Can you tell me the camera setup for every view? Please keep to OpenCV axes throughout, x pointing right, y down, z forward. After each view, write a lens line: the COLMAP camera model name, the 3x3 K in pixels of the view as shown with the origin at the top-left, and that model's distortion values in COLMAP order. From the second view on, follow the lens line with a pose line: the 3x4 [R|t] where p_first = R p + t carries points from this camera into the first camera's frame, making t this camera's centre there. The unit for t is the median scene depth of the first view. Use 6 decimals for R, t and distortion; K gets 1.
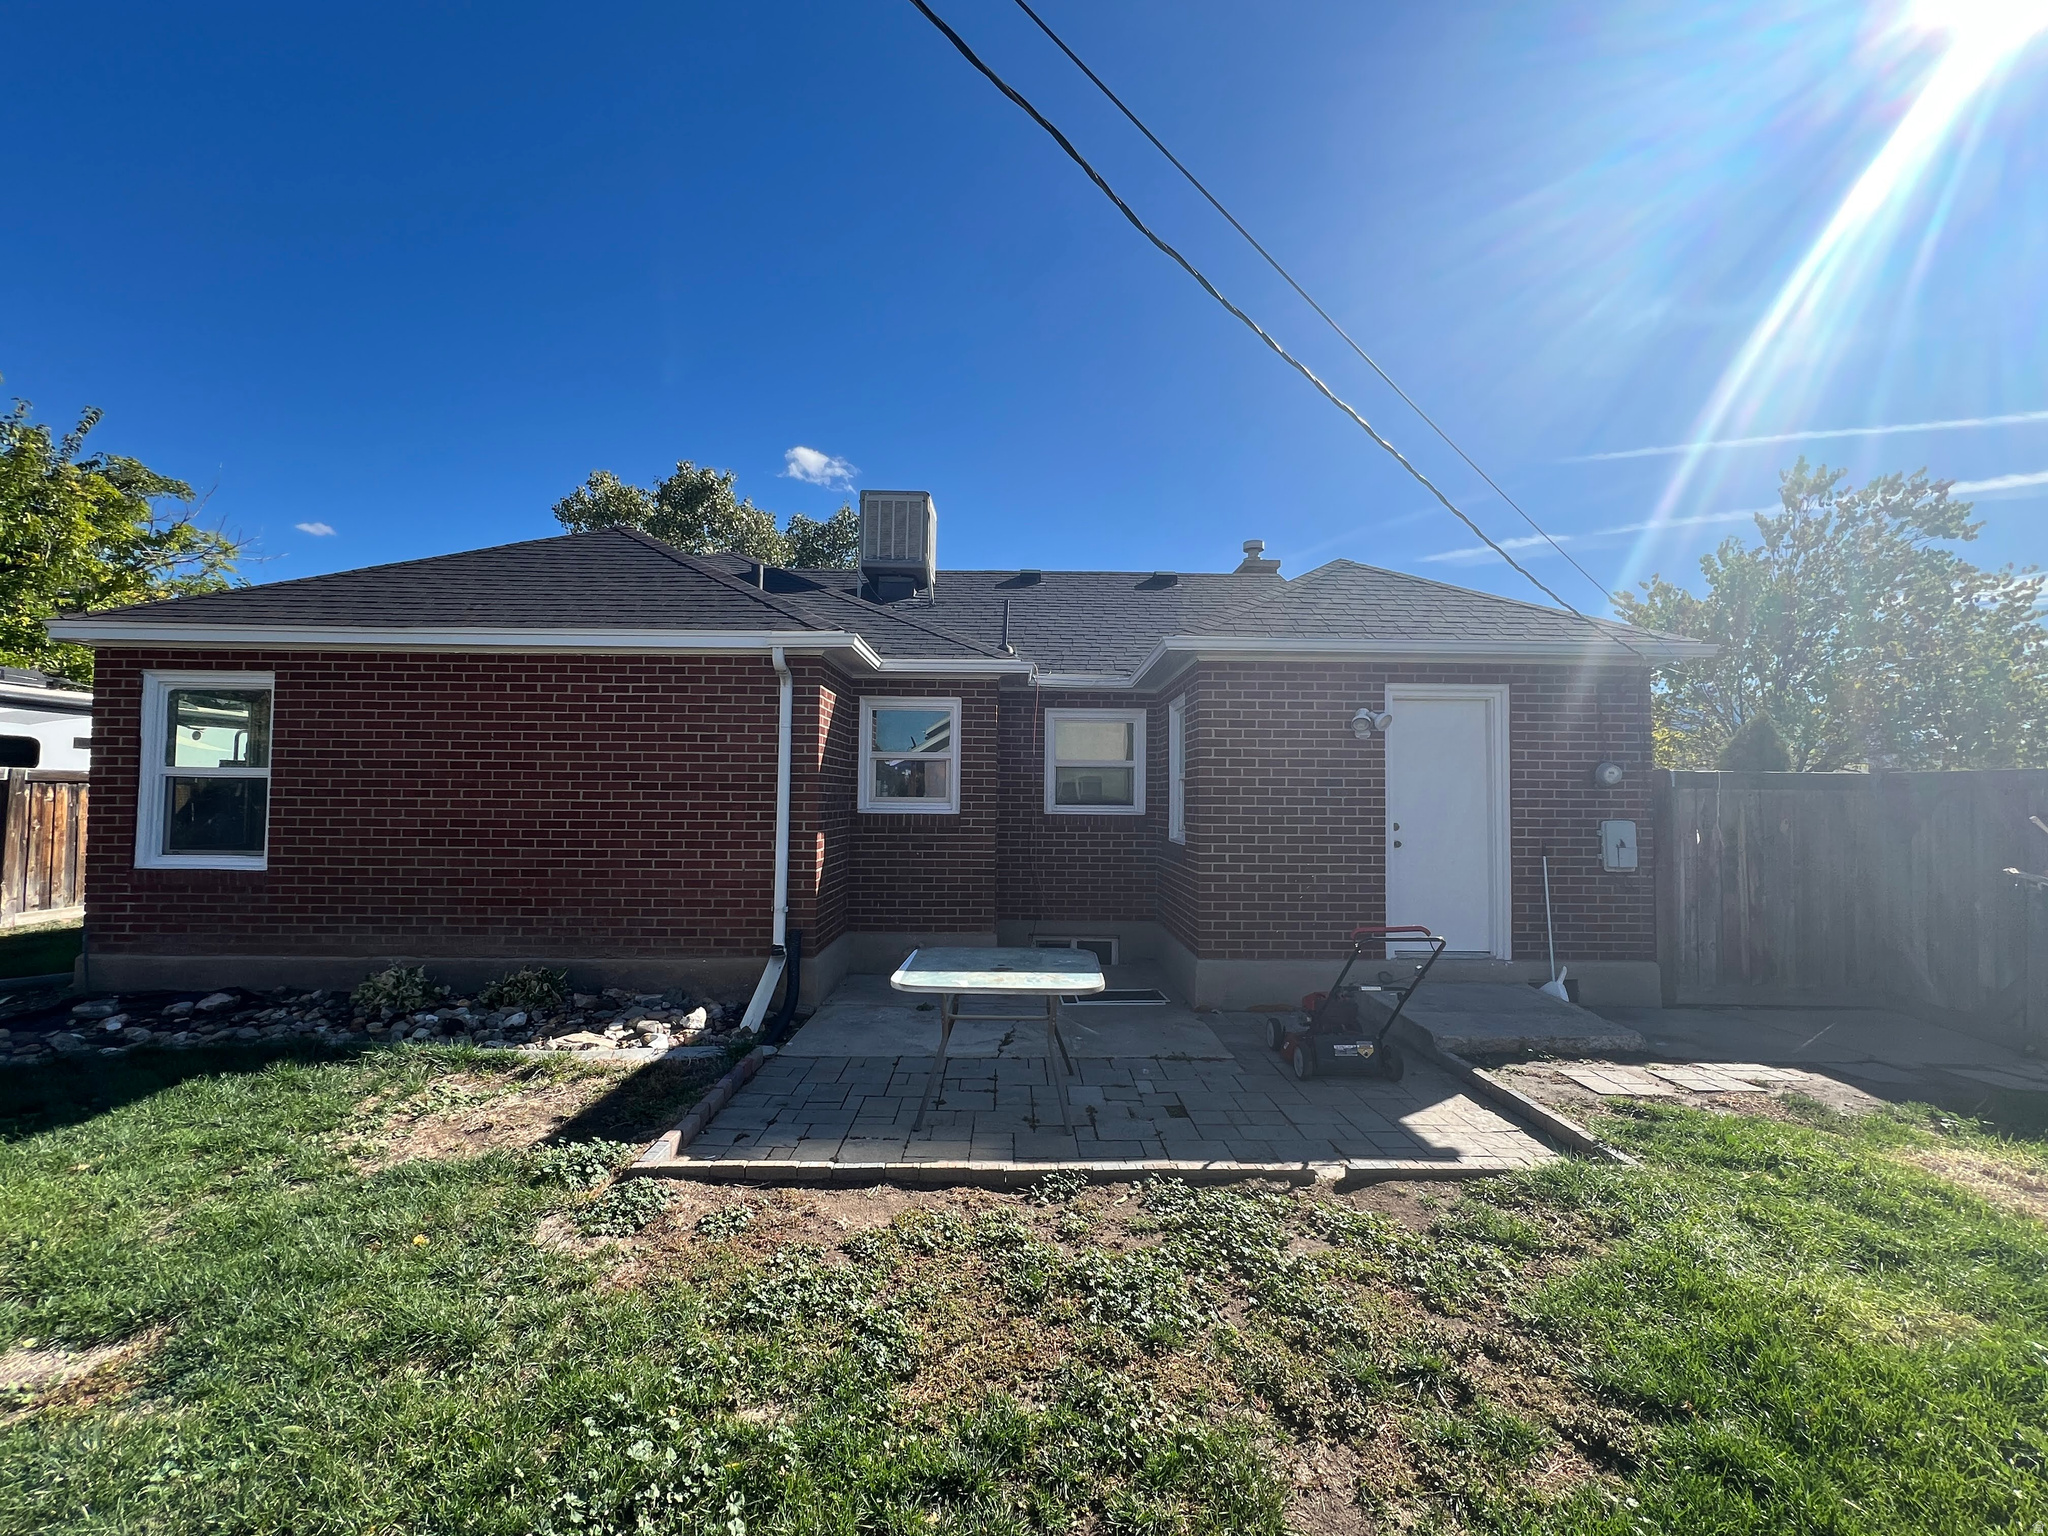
lens RADIAL K [[820.9, 0, 1024.6], [0, 820.9, 768.8], [0, 0, 1]] dist [0.002481, 0.000217]
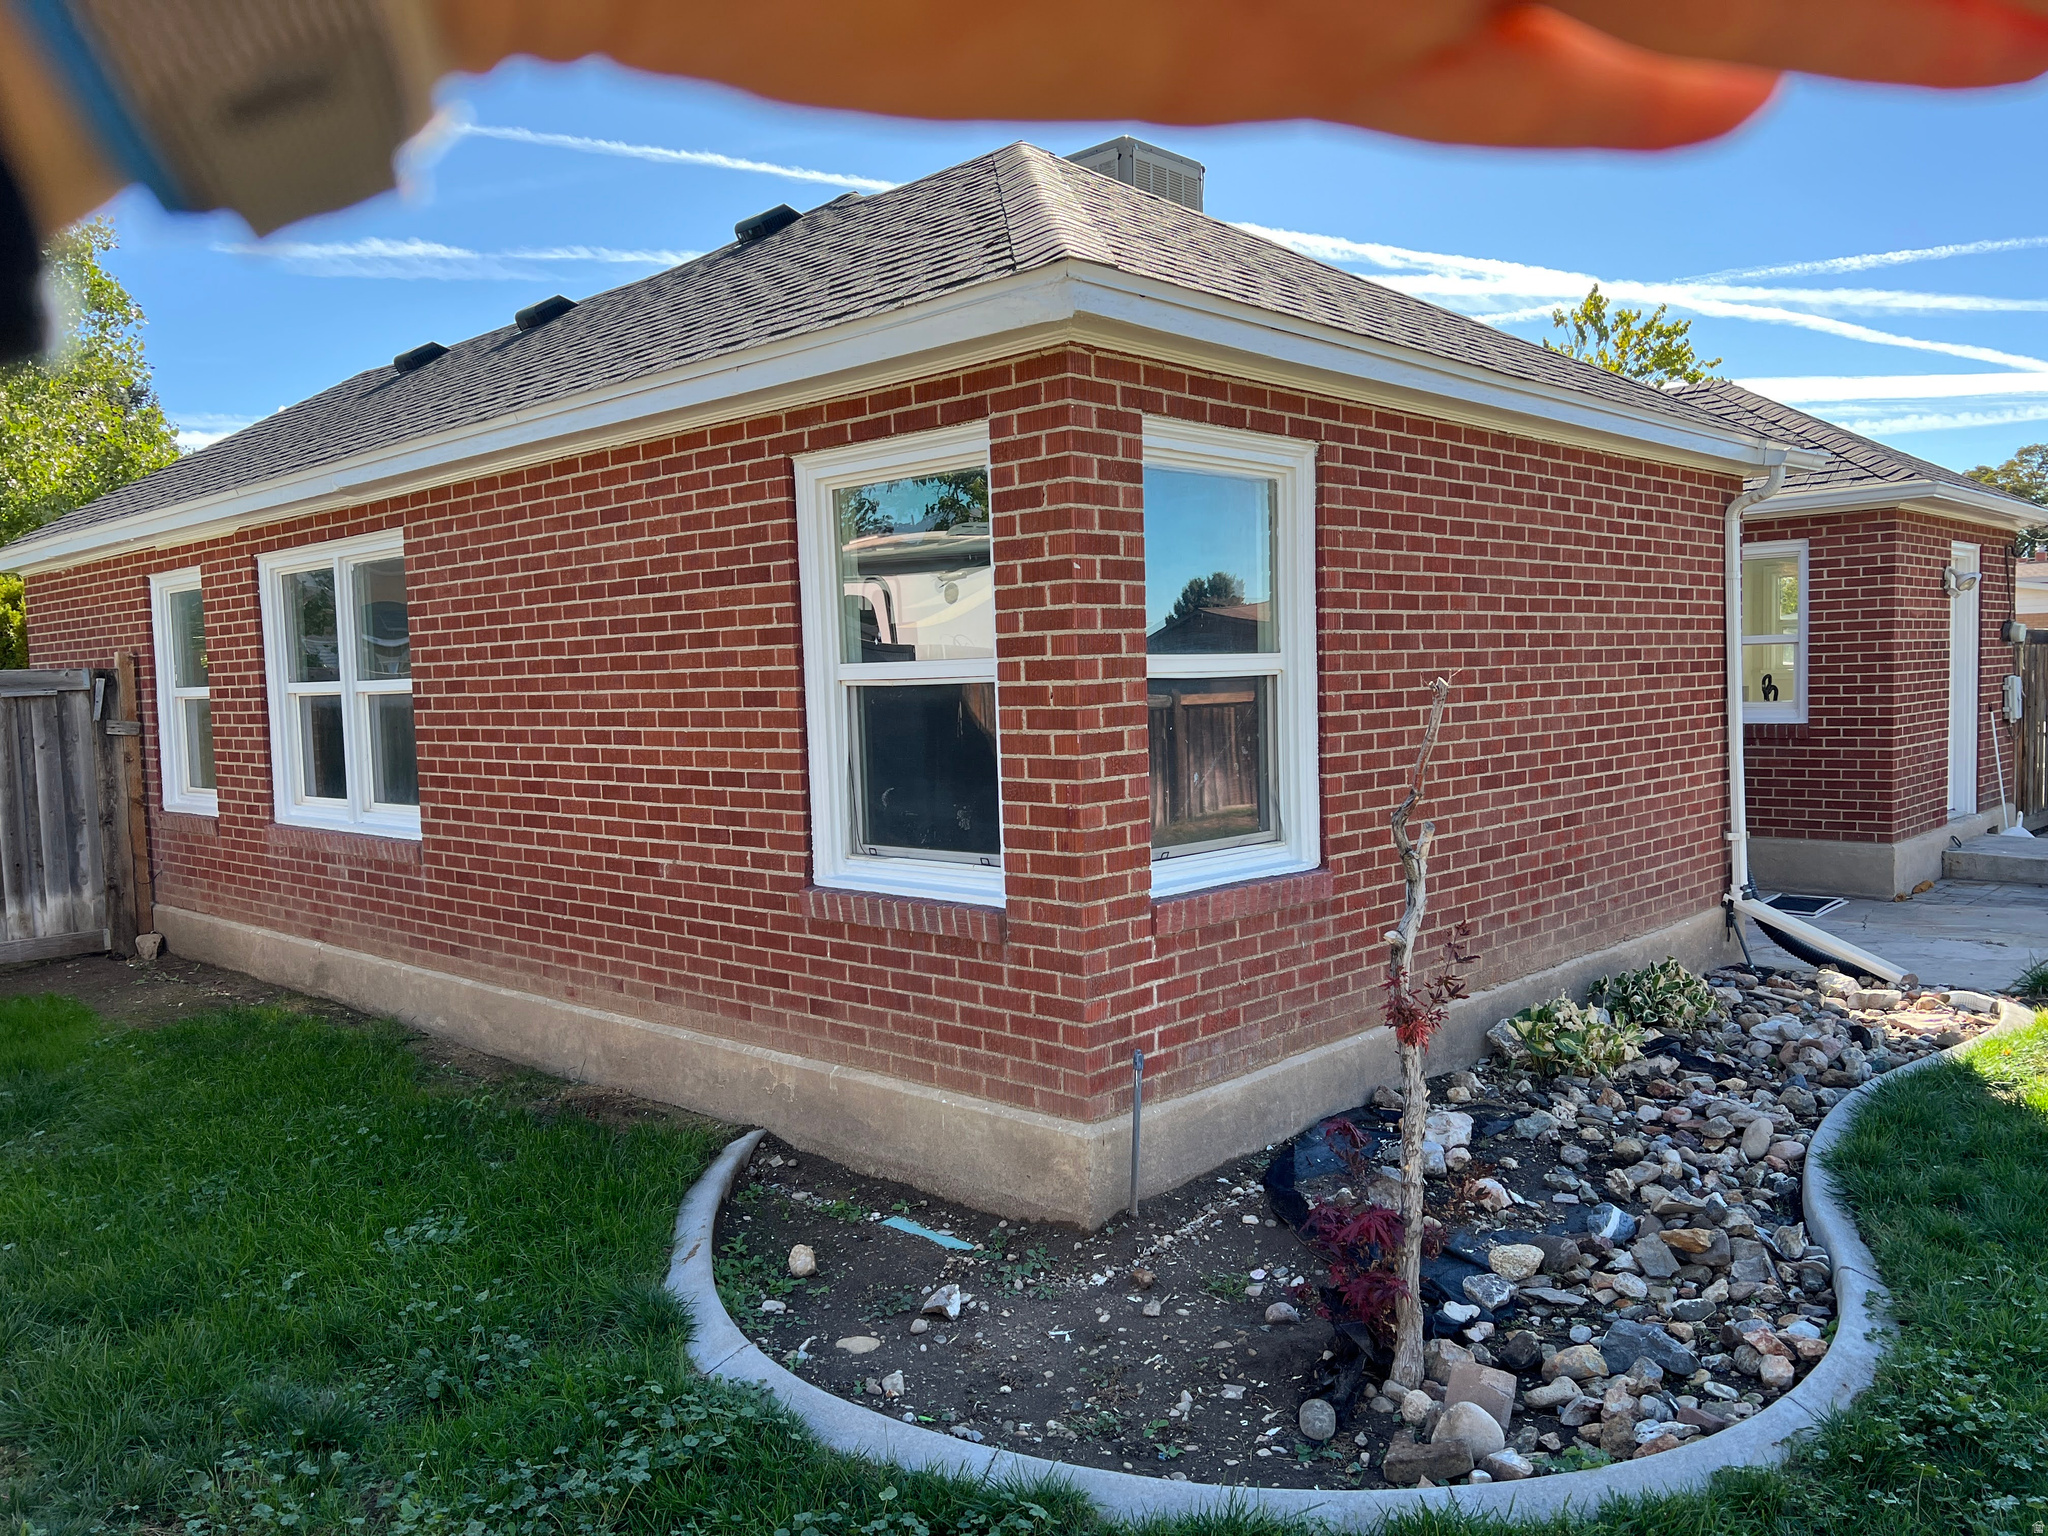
lens RADIAL K [[1520.1, 0, 1024.9], [0, 1520.1, 770.4], [0, 0, 1]] dist [0.054521, -0.006843]
pose [[0.689064, -0.073126, 0.721001, -1.666941], [0.002210, 0.995103, 0.098814, -0.020204], [-0.724697, -0.066496, 0.685852, 0.521780]]
